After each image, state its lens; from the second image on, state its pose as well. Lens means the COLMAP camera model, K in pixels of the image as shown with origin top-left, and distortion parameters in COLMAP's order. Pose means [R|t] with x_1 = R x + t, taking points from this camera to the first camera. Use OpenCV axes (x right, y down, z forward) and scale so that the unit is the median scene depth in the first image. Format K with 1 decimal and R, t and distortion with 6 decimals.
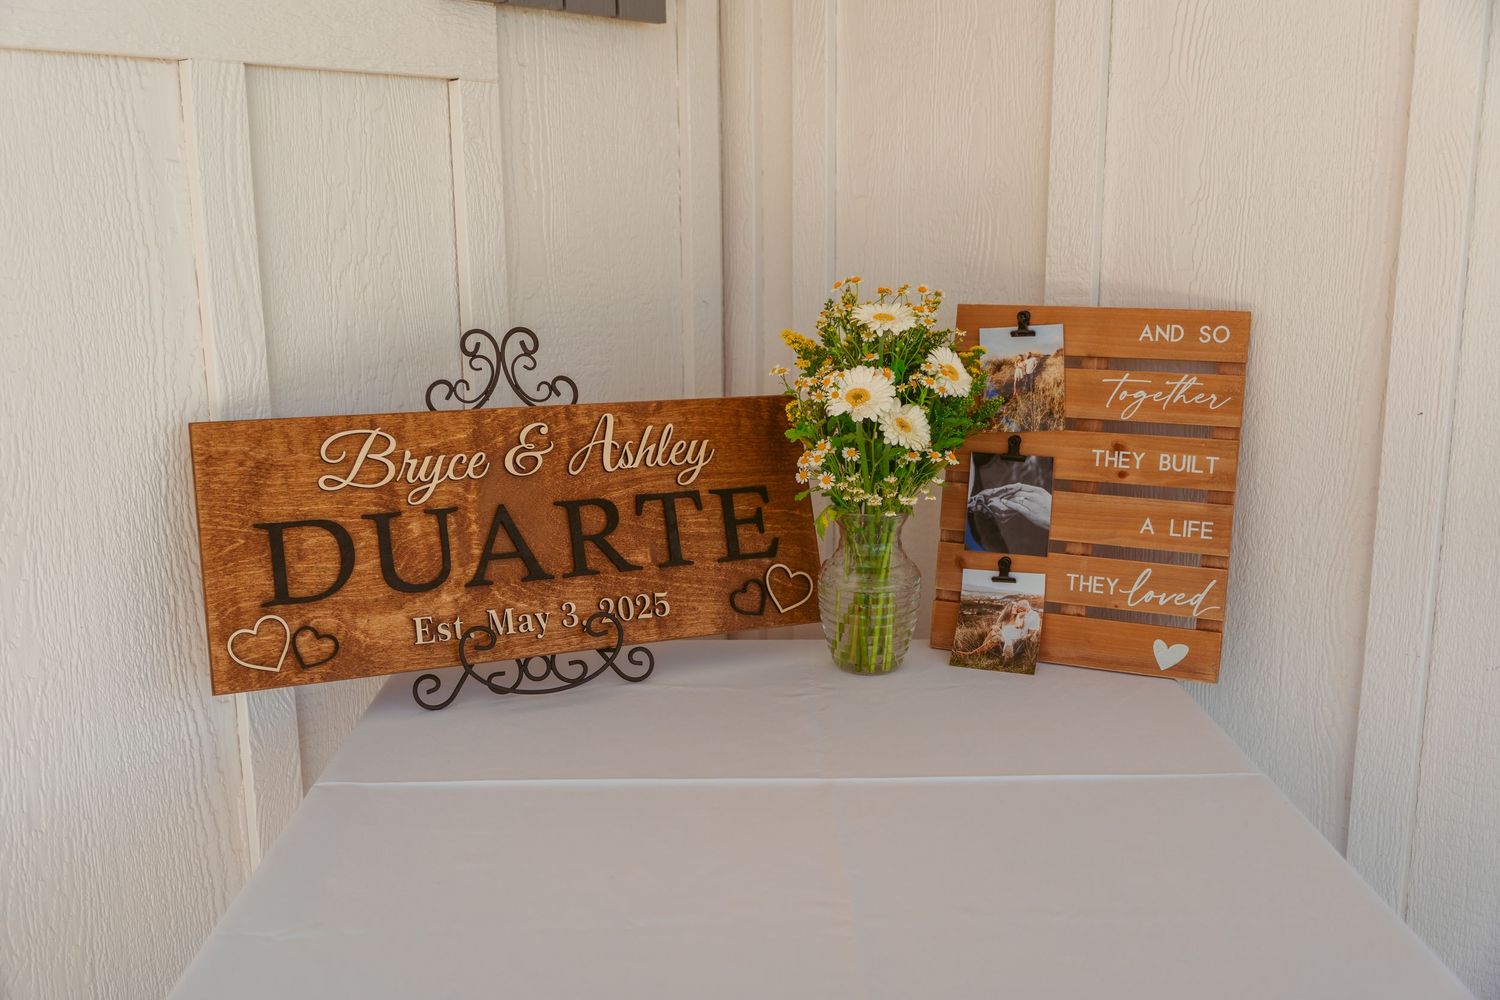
lens RADIAL K [[1382.6, 0, 734.3], [0, 1382.6, 518.4], [0, 0, 1]] dist [0.014688, 0.000000]
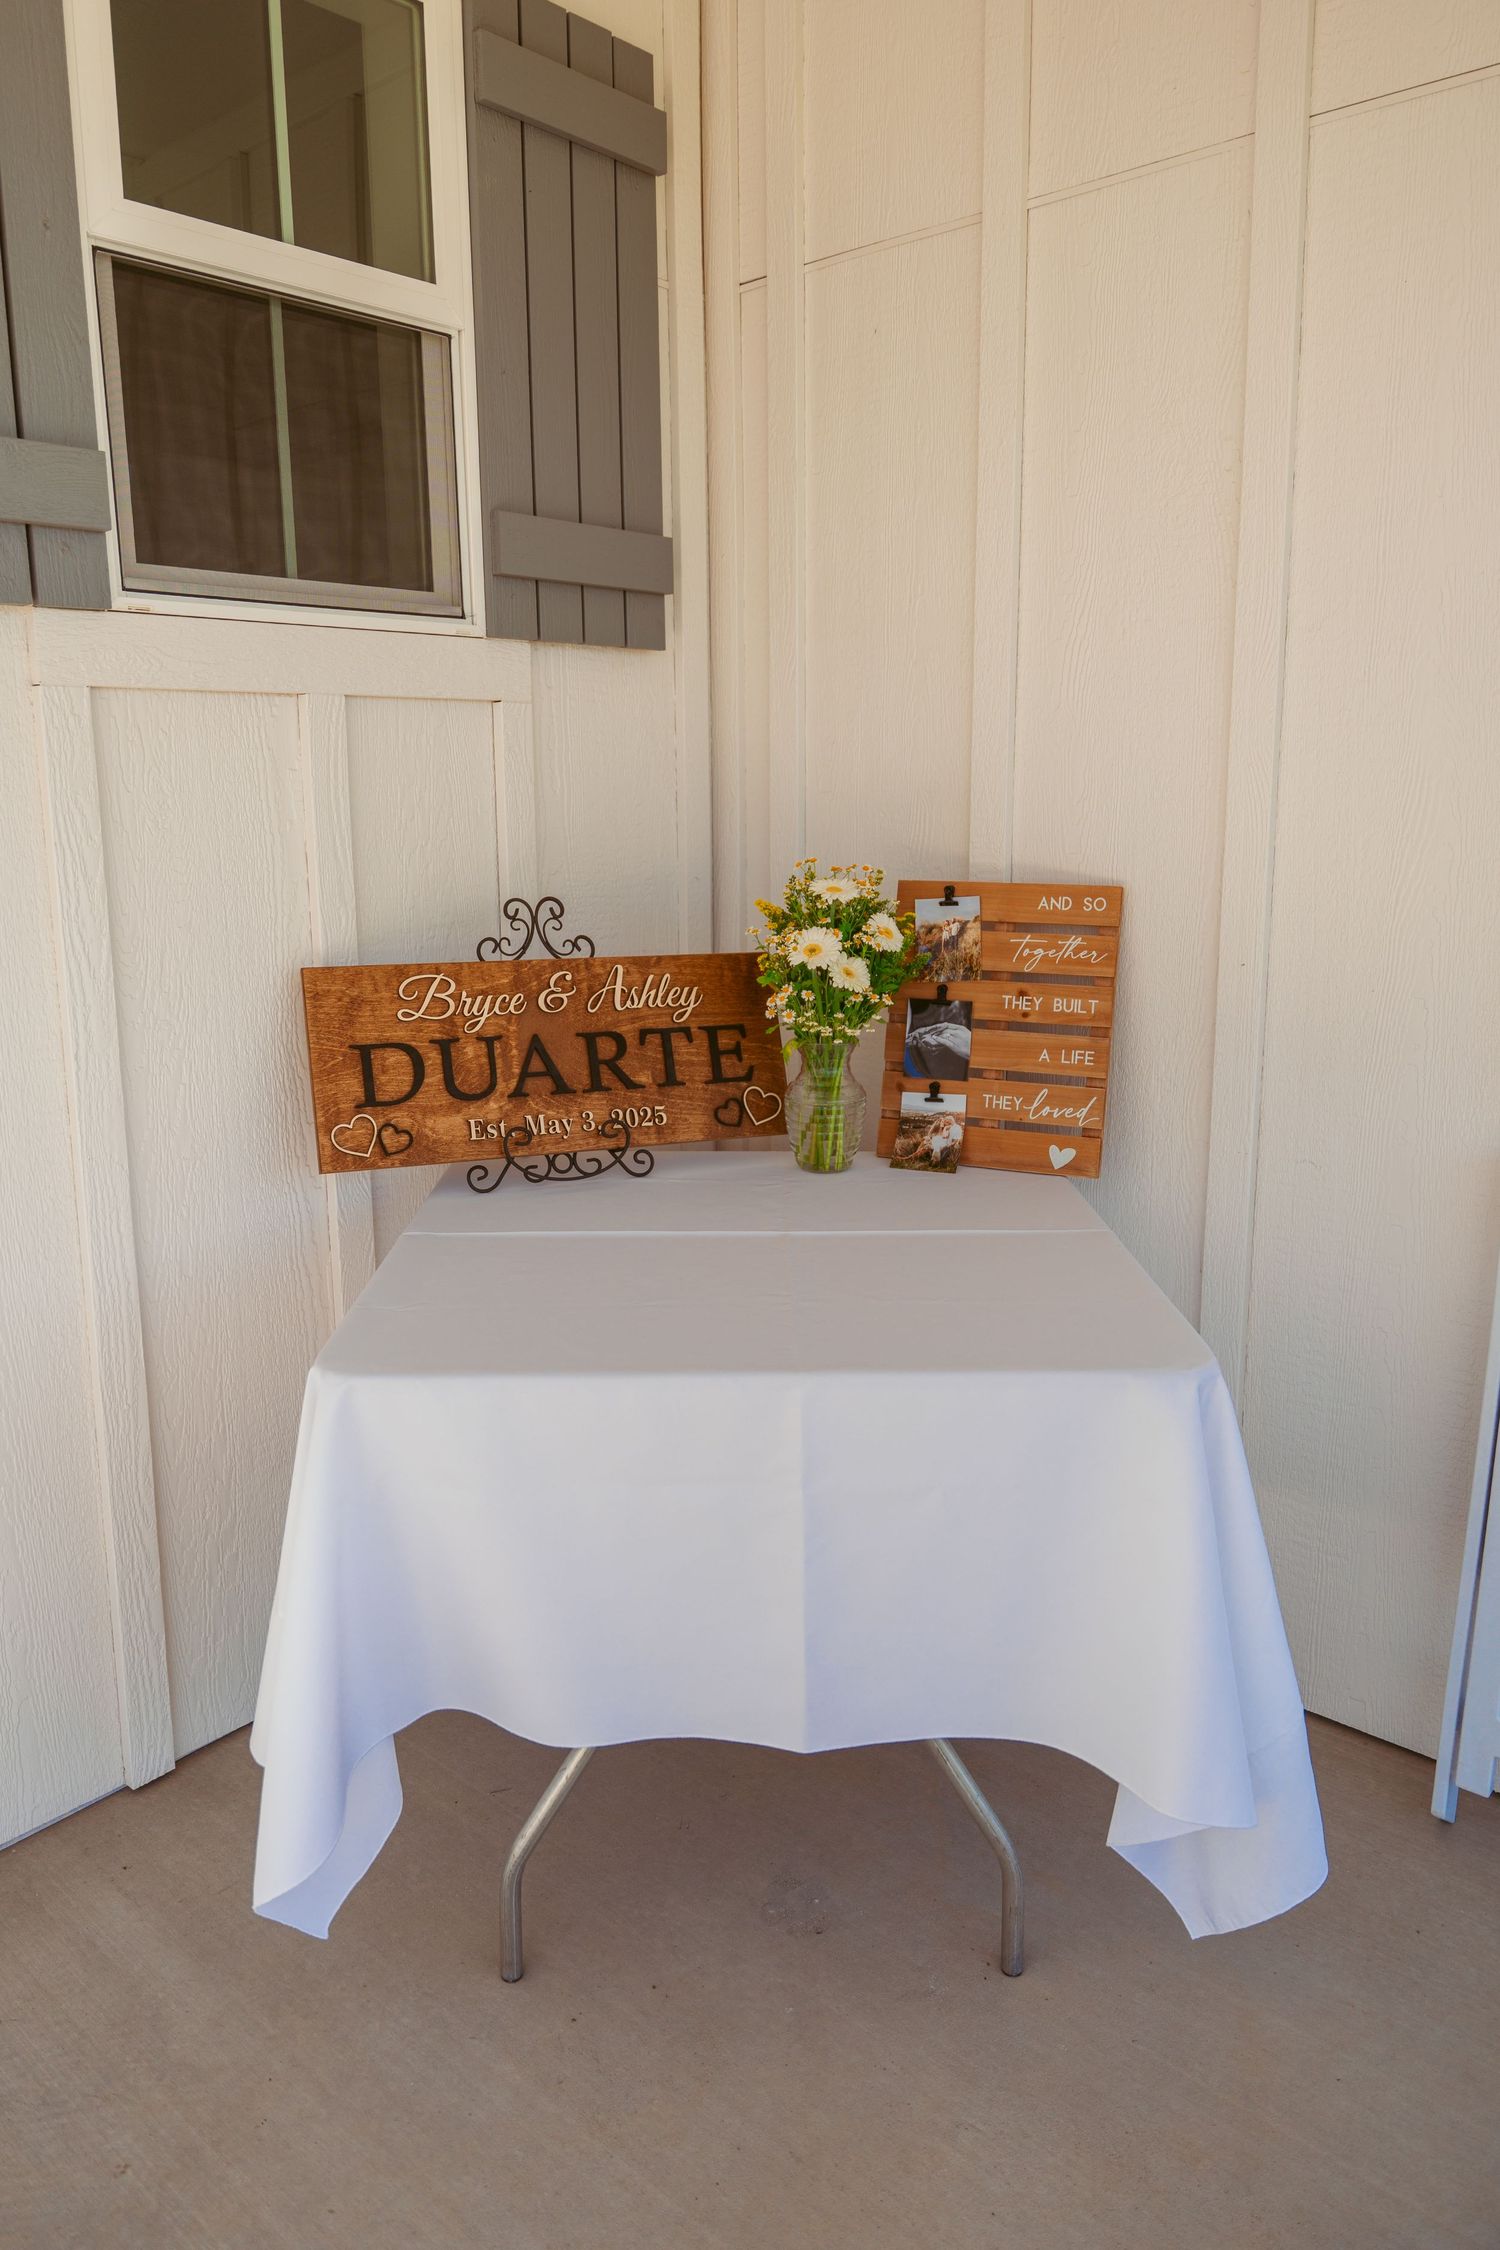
lens RADIAL K [[1539.7, 0, 733.1], [0, 1539.7, 1093.7], [0, 0, 1]] dist [-0.005482, -0.002573]
pose [[0.999988, 0.003601, -0.003266, 0.018808], [-0.003663, 0.999806, -0.019339, 0.069292], [0.003196, 0.019350, 0.999808, -0.409420]]
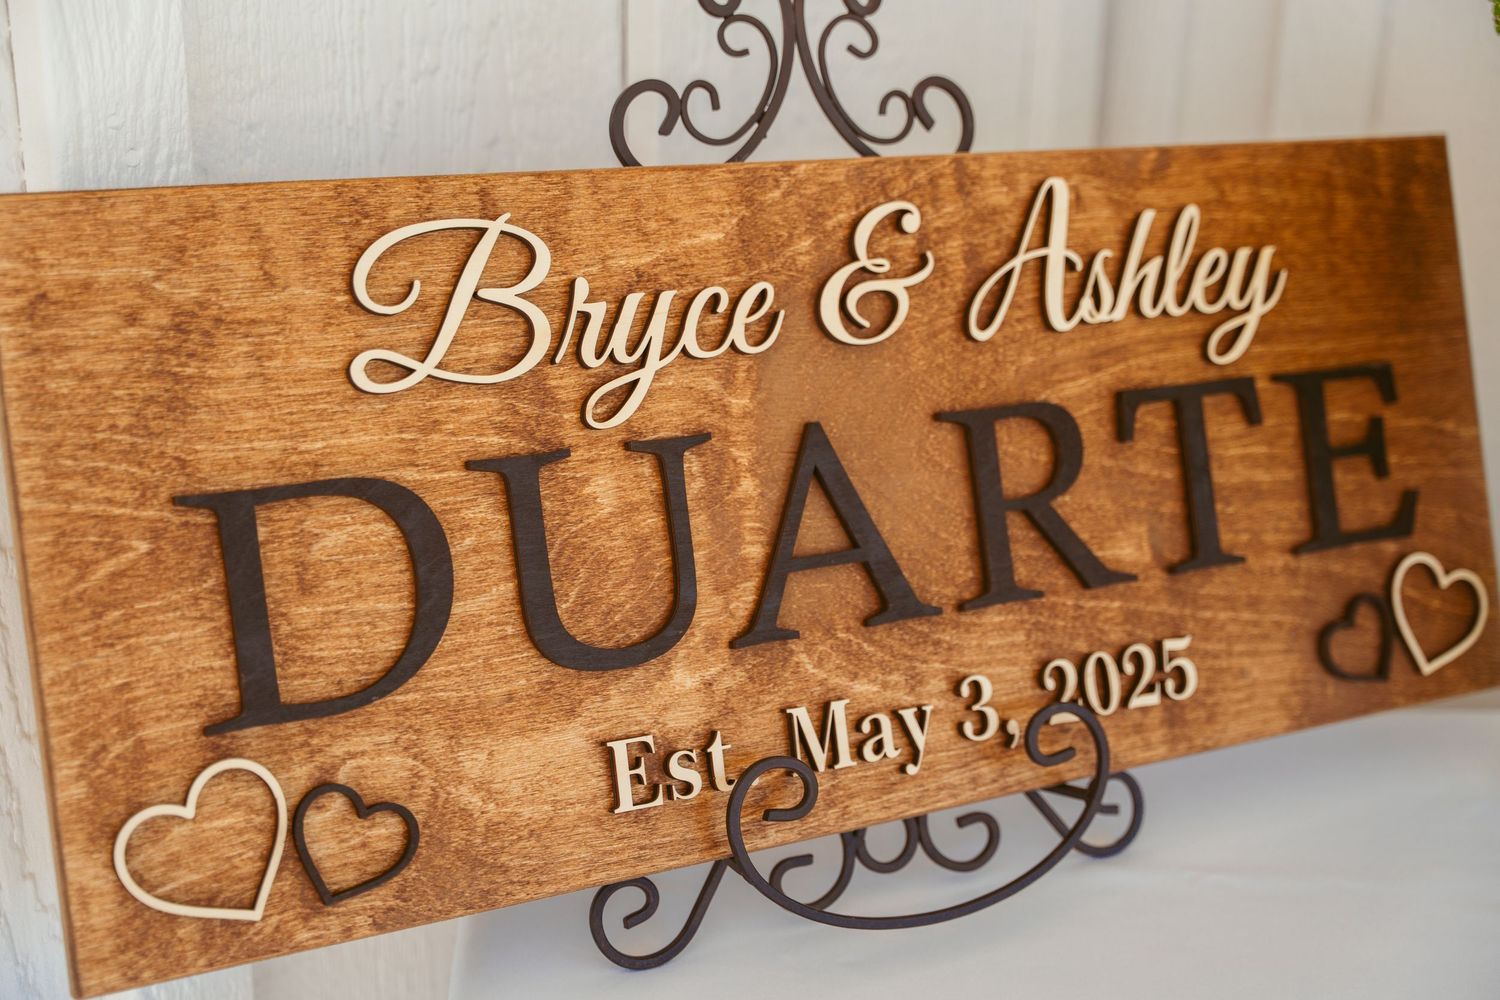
lens RADIAL K [[1971.1, 0, 755.7], [0, 1971.1, 503.5], [0, 0, 1]] dist [0.016305, 0.000000]
pose [[0.997467, 0.009119, 0.070546, -0.214045], [-0.017059, 0.993473, 0.112781, -0.046708], [-0.069057, -0.113699, 0.991112, 0.453473]]
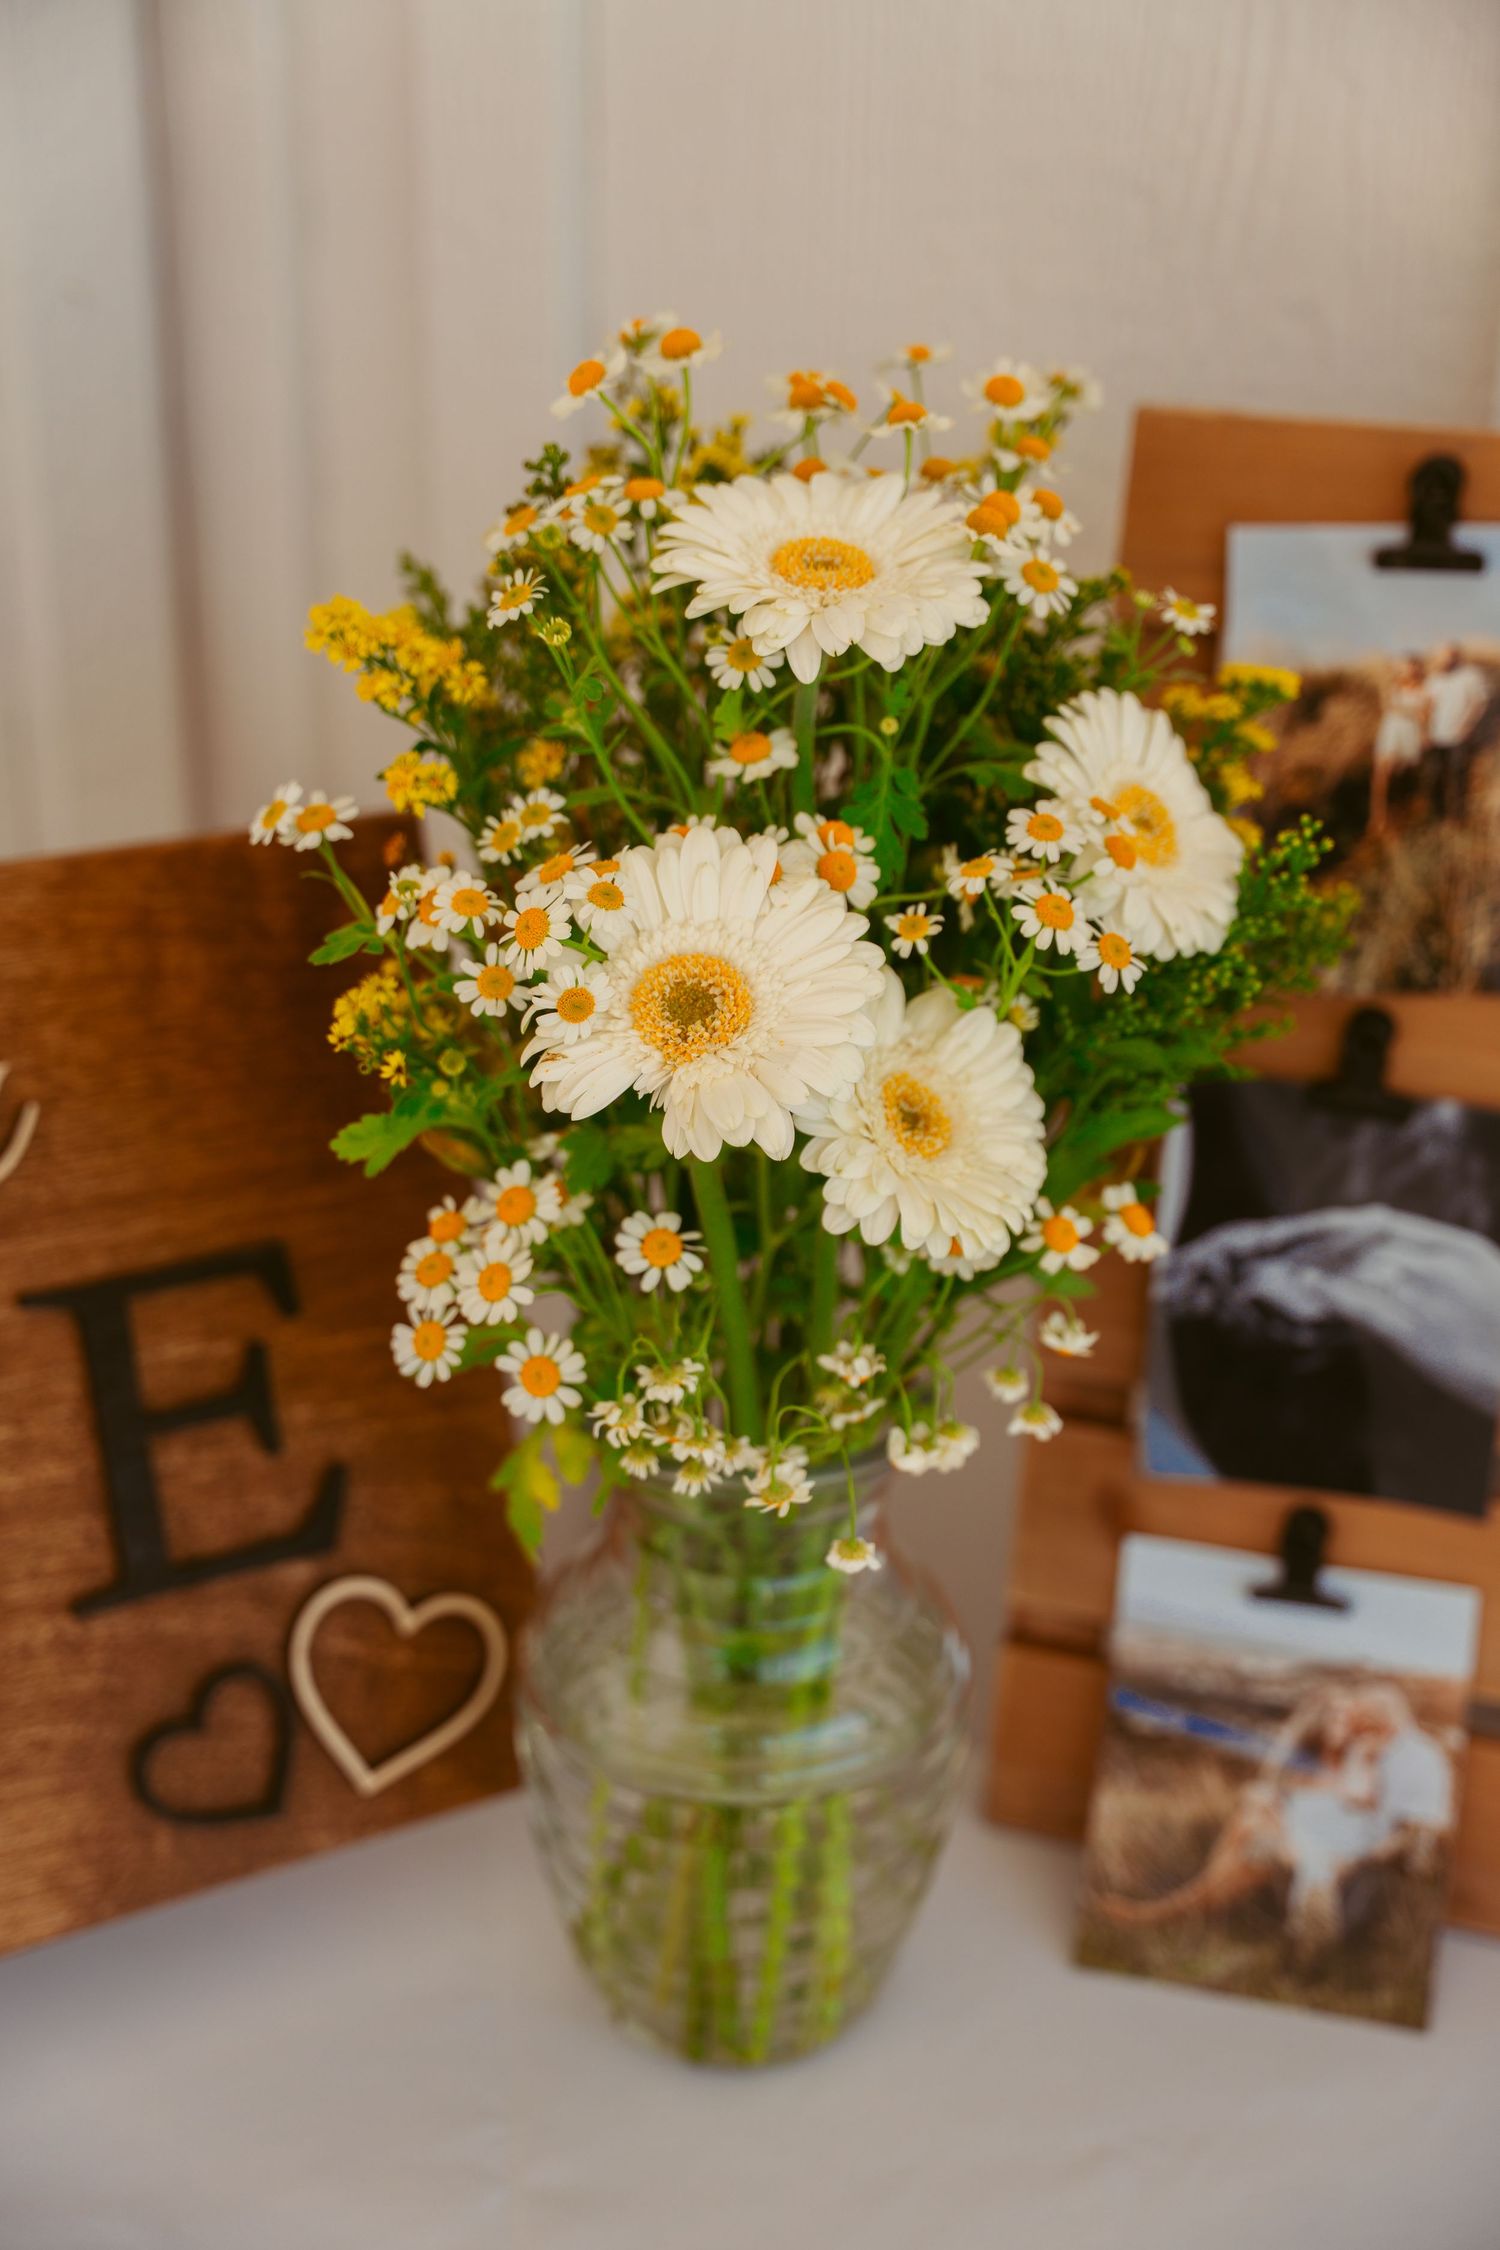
lens RADIAL K [[2924.0, 0, 740.4], [0, 2924.0, 1123.5], [0, 0, 1]] dist [0.064466, 0.000000]
pose [[0.993976, -0.021659, 0.107439, 0.047949], [0.000261, 0.980745, 0.195294, -0.142603], [-0.109600, -0.194089, 0.974842, 0.555565]]
